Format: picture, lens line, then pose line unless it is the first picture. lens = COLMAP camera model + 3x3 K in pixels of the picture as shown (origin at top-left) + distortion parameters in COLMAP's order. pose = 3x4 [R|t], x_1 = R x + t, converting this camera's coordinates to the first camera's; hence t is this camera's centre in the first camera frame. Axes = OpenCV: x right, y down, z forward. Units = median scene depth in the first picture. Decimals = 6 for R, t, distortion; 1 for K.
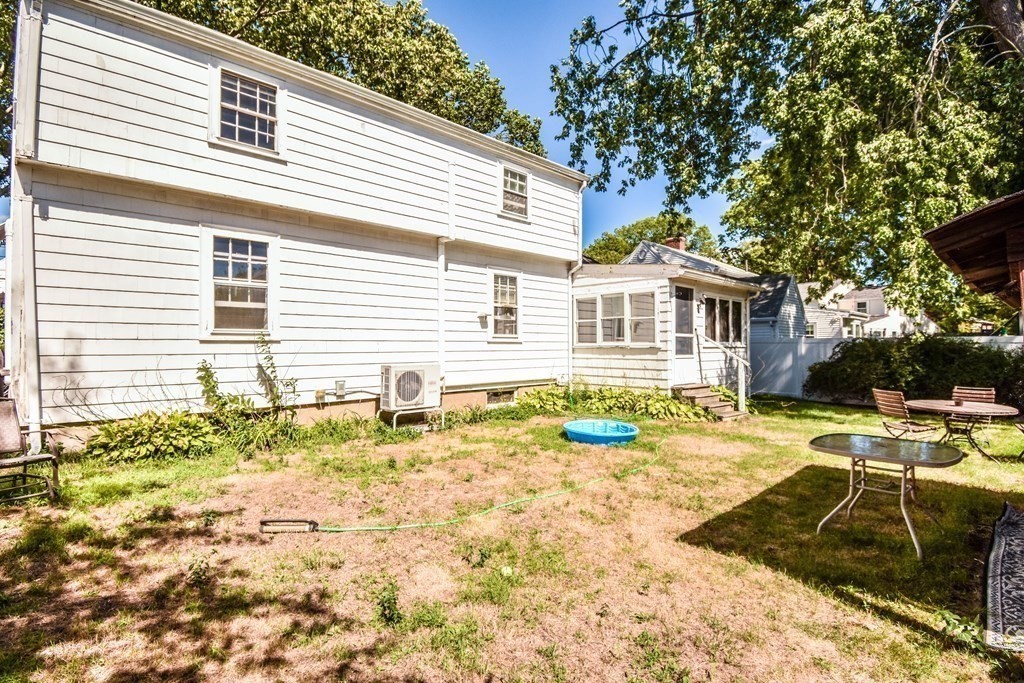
lens RADIAL K [[484.8, 0, 516.7], [0, 484.8, 347.6], [0, 0, 1]] dist [0.018356, -0.025415]
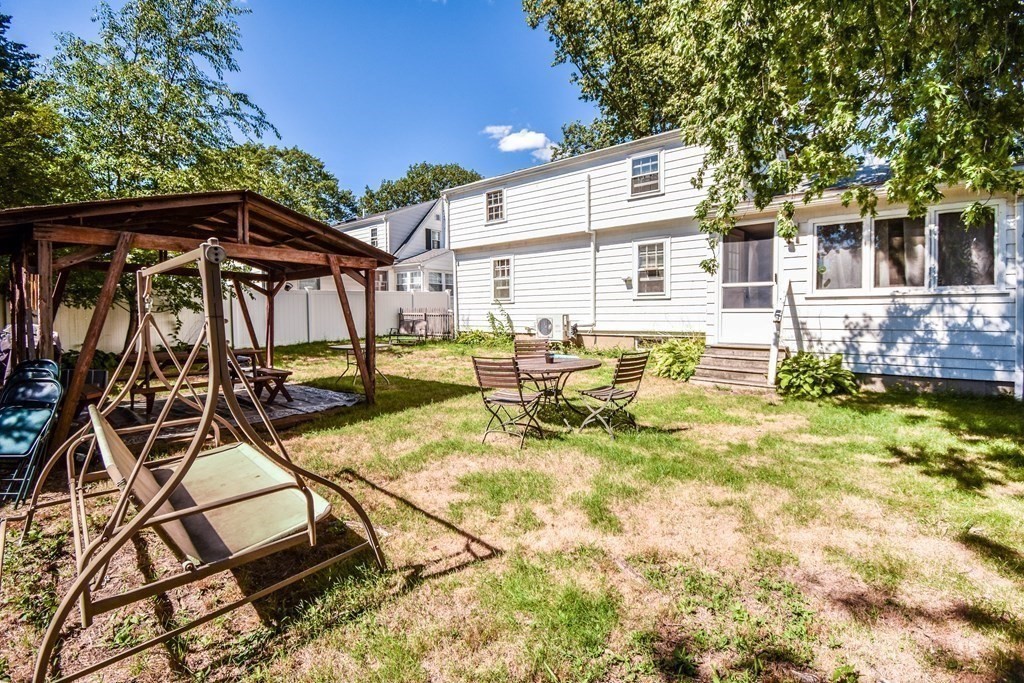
lens RADIAL K [[463.4, 0, 514.7], [0, 463.4, 352.6], [0, 0, 1]] dist [0.015224, -0.021905]
pose [[0.113963, 0.079704, -0.990283, 1.132975], [-0.001593, 0.996790, 0.080045, 0.030130], [0.993484, -0.007544, 0.113724, 0.538491]]
